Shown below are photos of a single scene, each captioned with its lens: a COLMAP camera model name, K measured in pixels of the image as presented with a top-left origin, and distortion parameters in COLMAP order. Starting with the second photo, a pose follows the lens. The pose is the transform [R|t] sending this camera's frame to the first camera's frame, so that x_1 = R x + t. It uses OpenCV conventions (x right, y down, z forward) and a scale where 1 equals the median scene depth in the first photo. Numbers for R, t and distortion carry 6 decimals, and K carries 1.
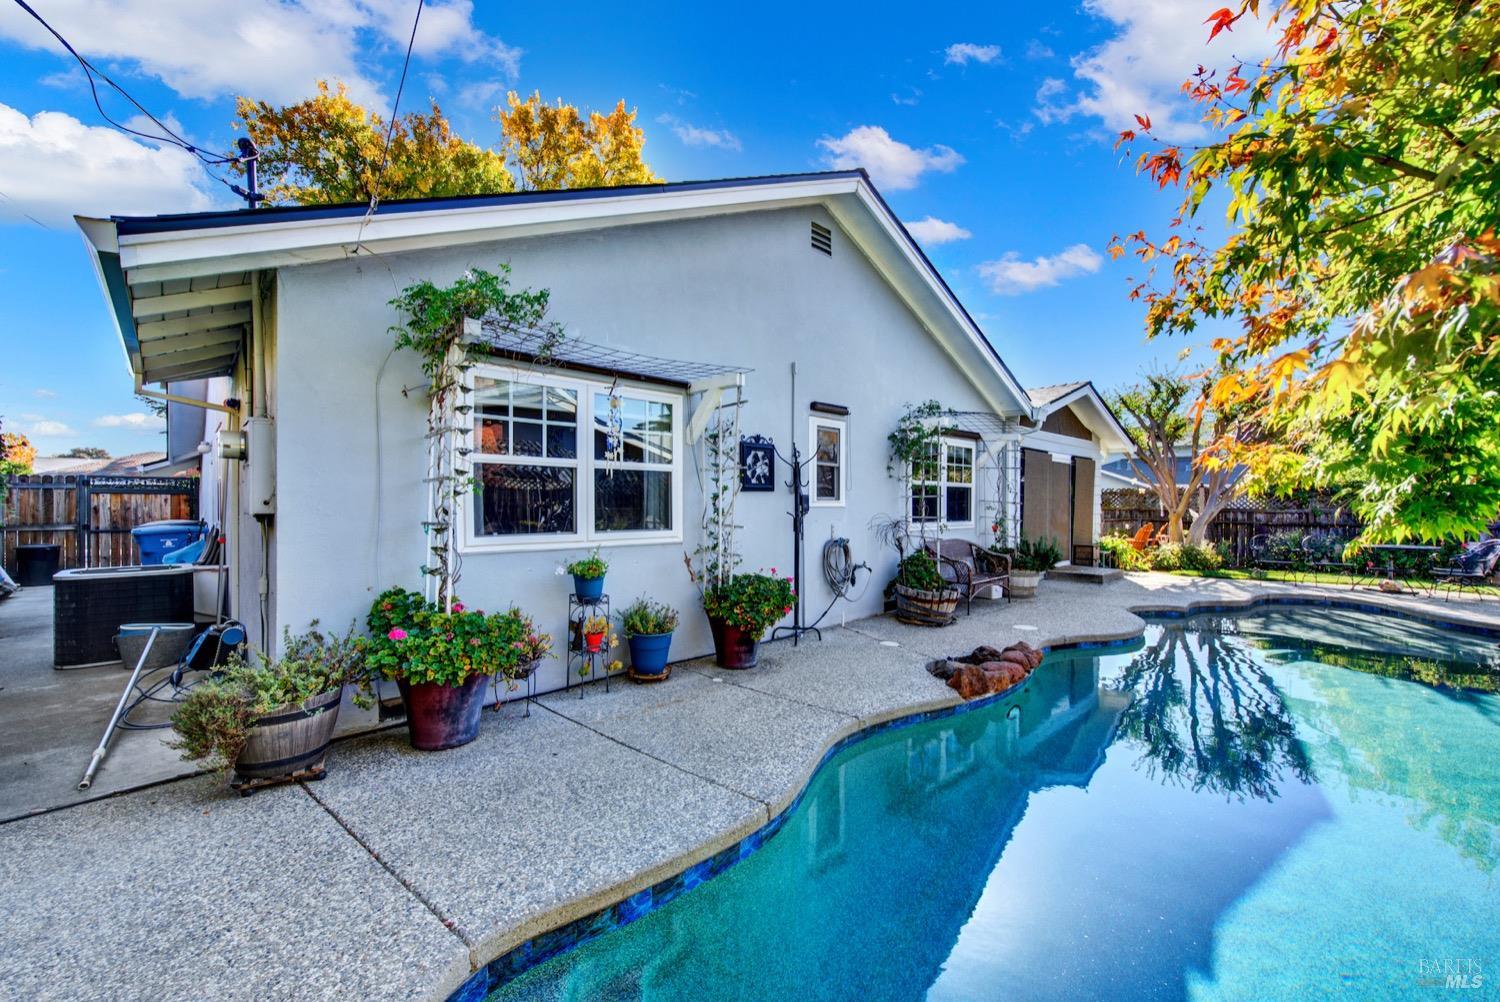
lens RADIAL K [[599.2, 0, 755.0], [0, 599.2, 507.8], [0, 0, 1]] dist [0.007308, -0.003749]
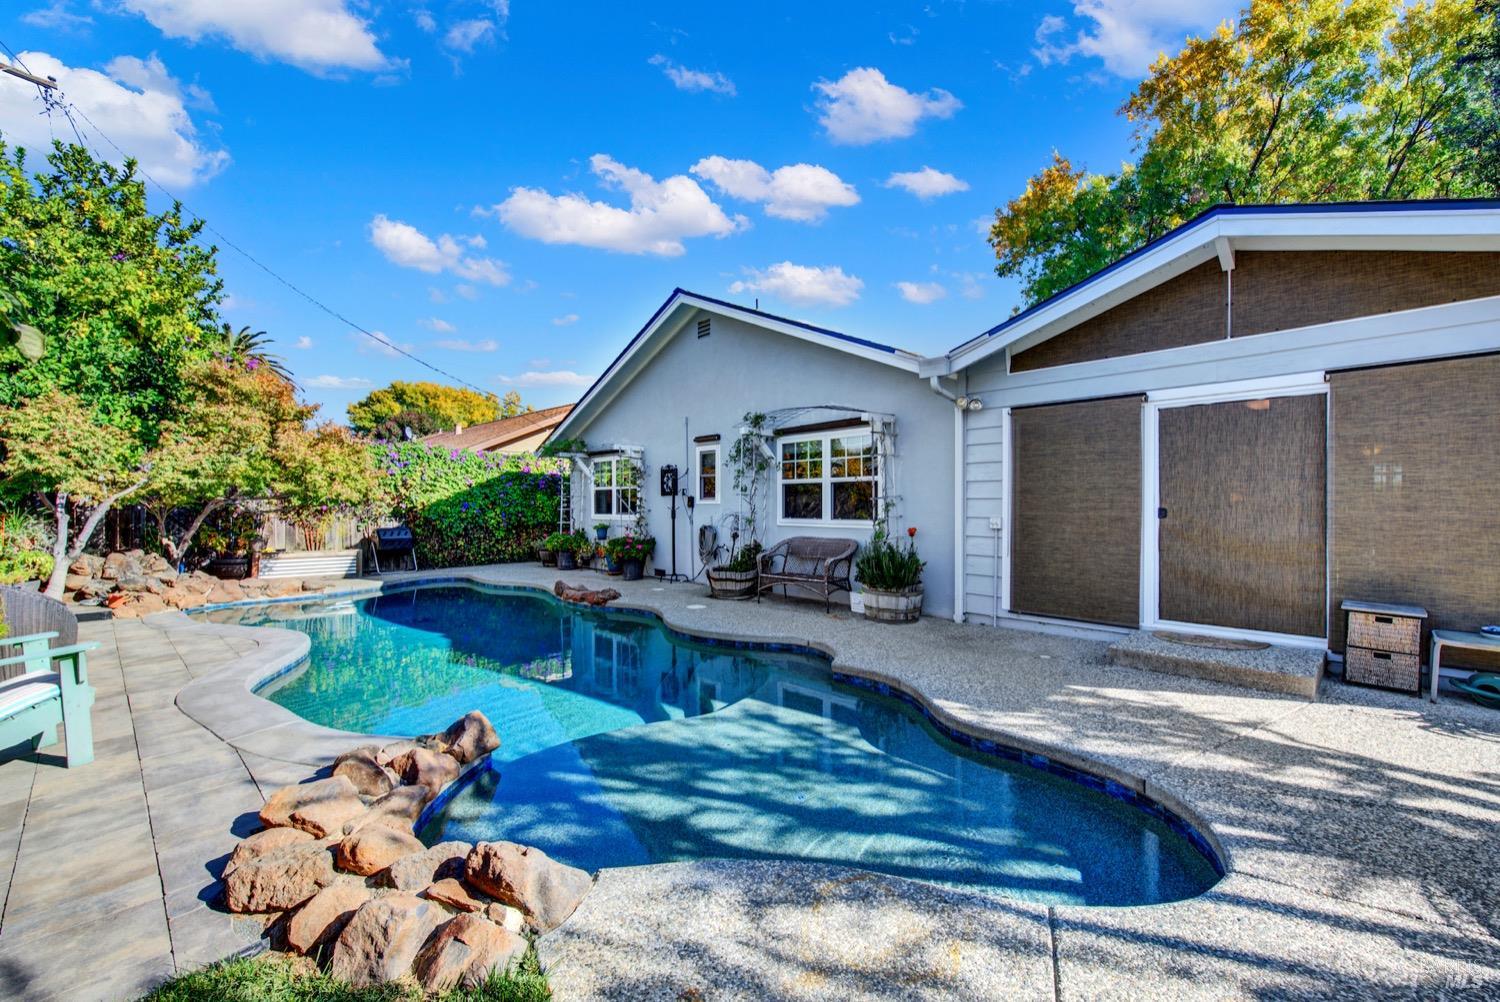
lens RADIAL K [[599.2, 0, 755.0], [0, 599.2, 507.8], [0, 0, 1]] dist [0.007308, -0.003749]
pose [[0.004541, 0.001204, -0.999989, 1.652625], [-0.004653, 0.999988, 0.001183, 0.005532], [0.999979, 0.004648, 0.004547, 1.134965]]
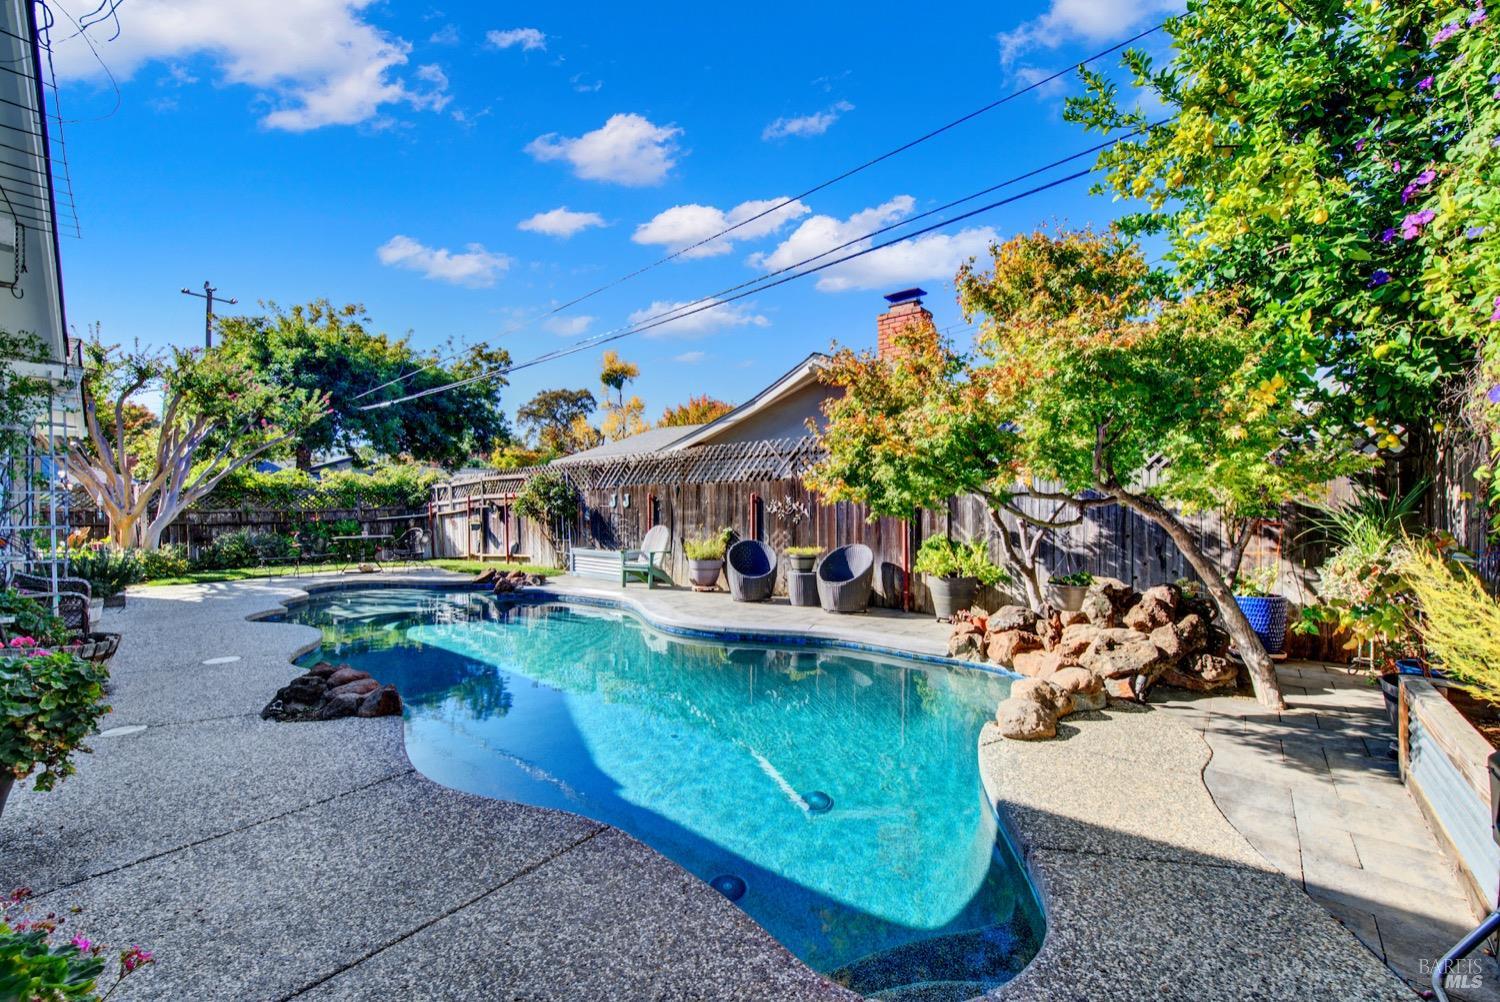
lens RADIAL K [[599.2, 0, 755.0], [0, 599.2, 507.8], [0, 0, 1]] dist [0.007308, -0.003749]
pose [[-0.051582, -0.007009, 0.998644, -0.388492], [0.005110, 0.999960, 0.007282, -0.004205], [-0.998656, 0.005479, -0.051544, 0.344358]]
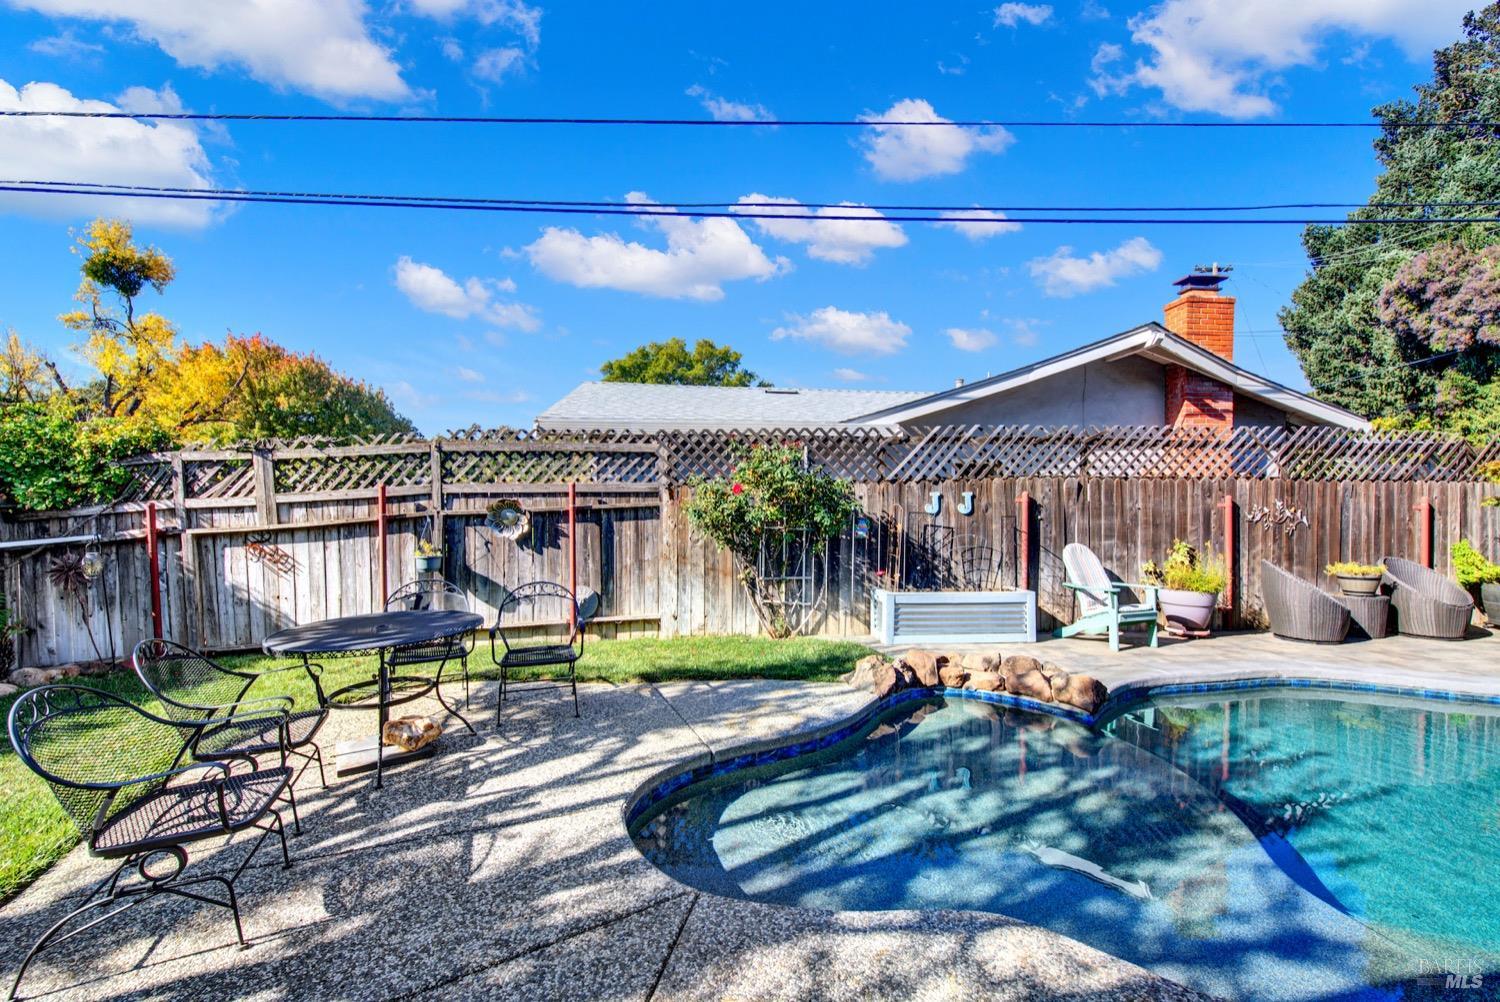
lens RADIAL K [[599.2, 0, 755.0], [0, 599.2, 507.8], [0, 0, 1]] dist [0.007308, -0.003749]
pose [[-0.734007, -0.011147, 0.679051, 0.959534], [-0.001662, 0.999892, 0.014617, -0.020476], [-0.679140, 0.009600, -0.733946, 1.648323]]
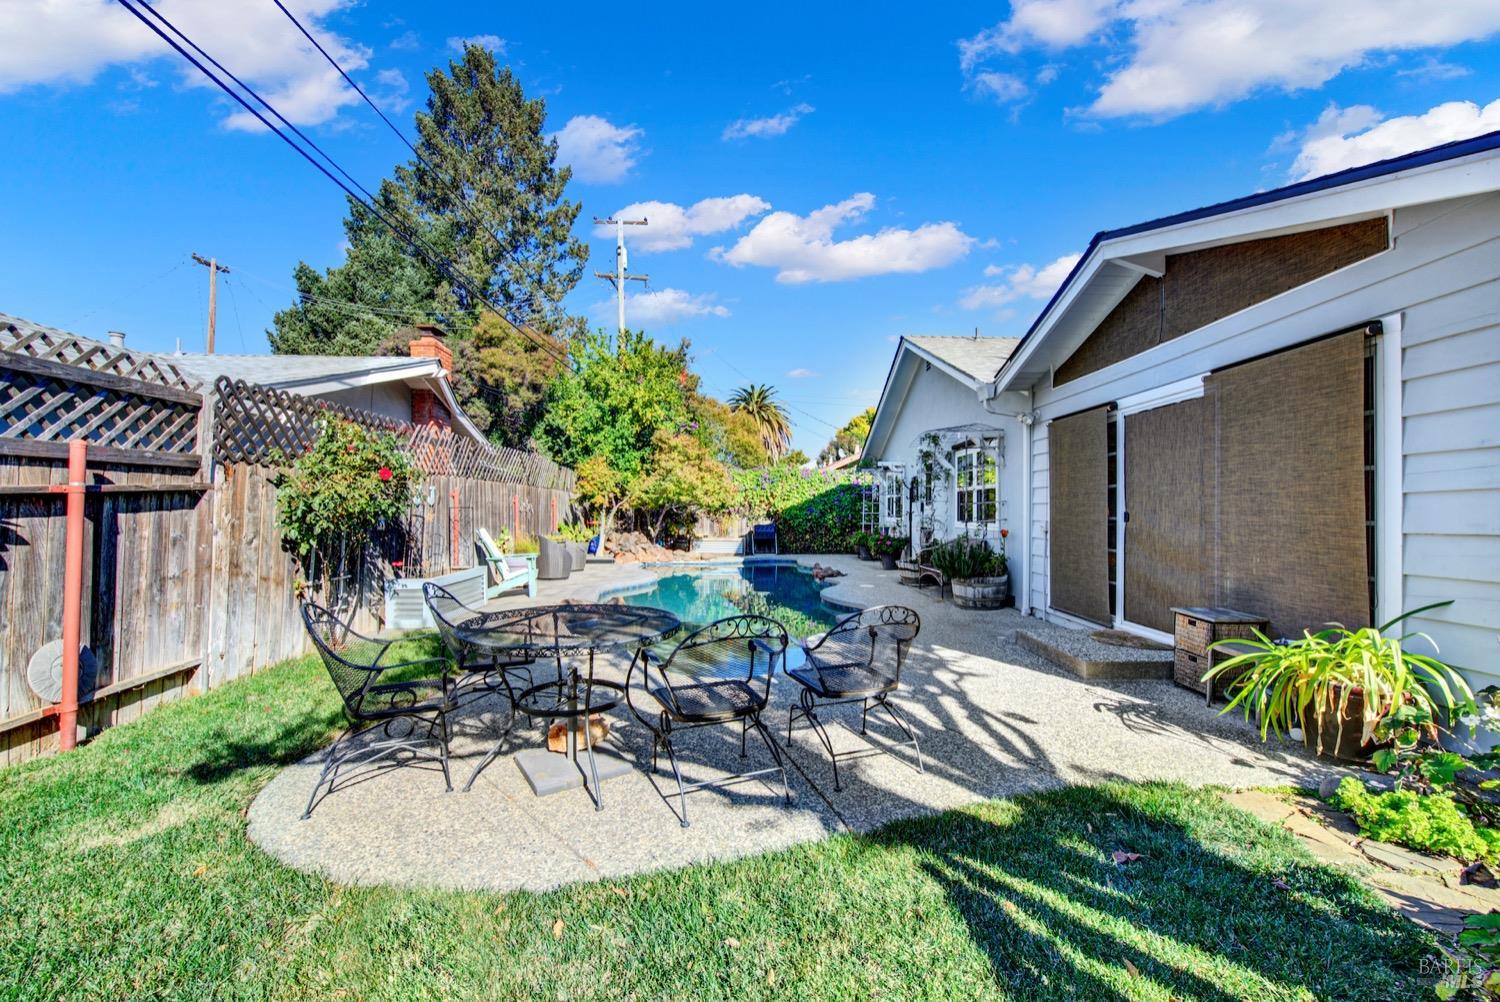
lens RADIAL K [[599.2, 0, 755.0], [0, 599.2, 507.8], [0, 0, 1]] dist [0.007308, -0.003749]
pose [[-0.695534, -0.009788, -0.718427, 1.804207], [-0.010973, 0.999935, -0.002999, 0.006362], [0.718410, 0.005798, -0.695596, 1.910997]]
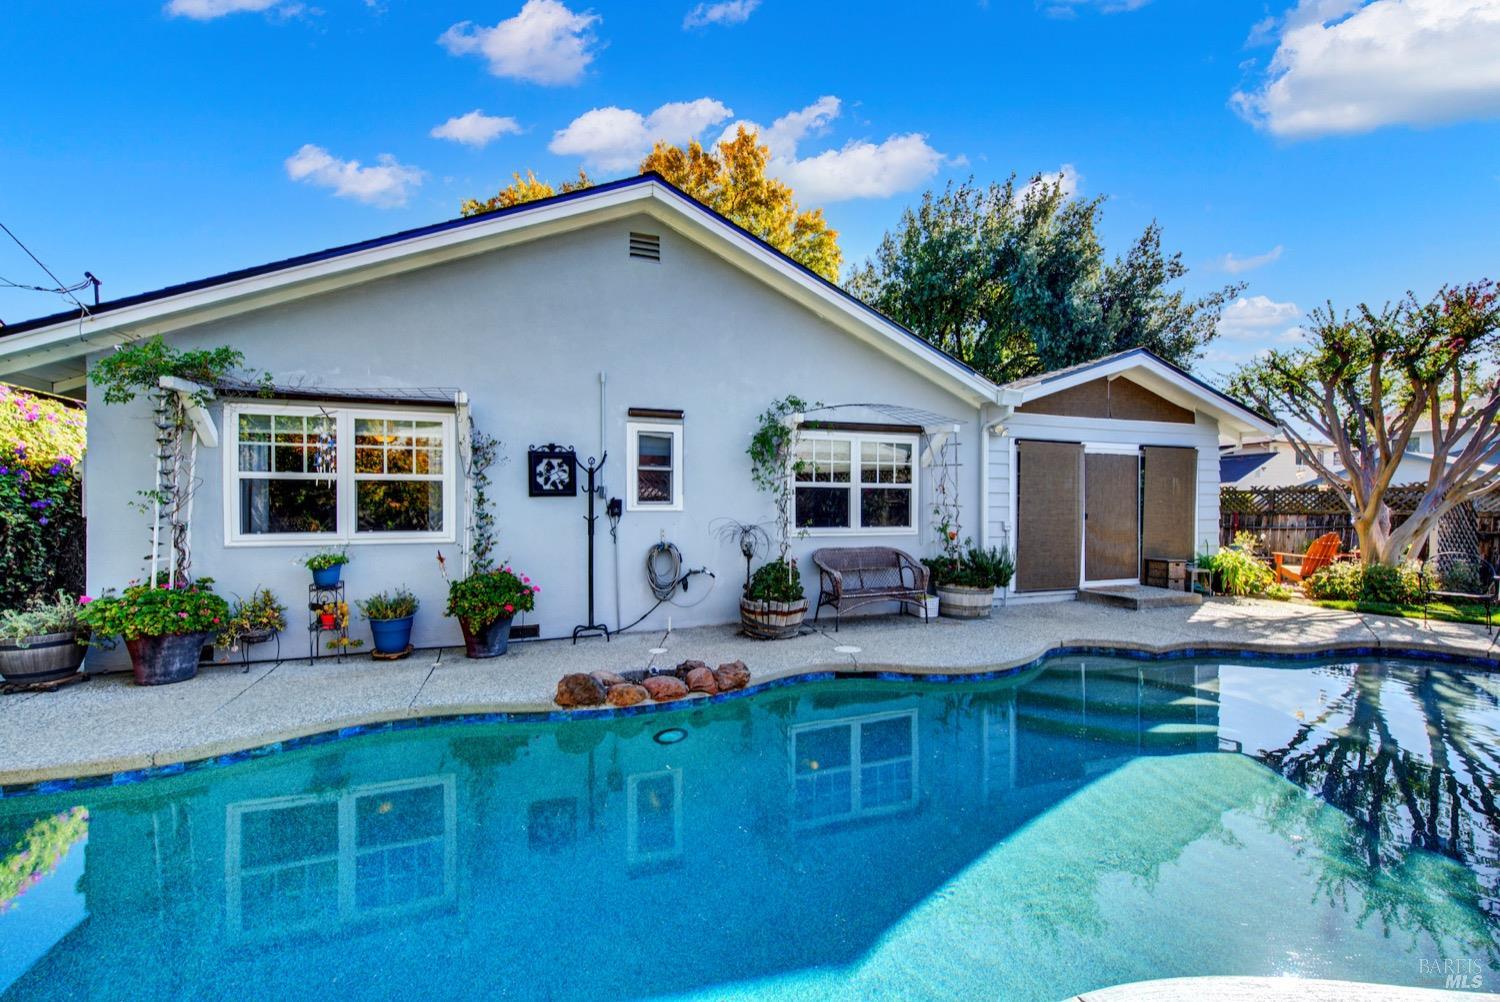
lens RADIAL K [[599.2, 0, 755.0], [0, 599.2, 507.8], [0, 0, 1]] dist [0.007308, -0.003749]
pose [[0.914052, -0.003191, -0.405585, 0.696531], [0.000671, 0.999980, -0.006355, -0.000399], [0.405597, 0.005537, 0.914035, 0.152582]]
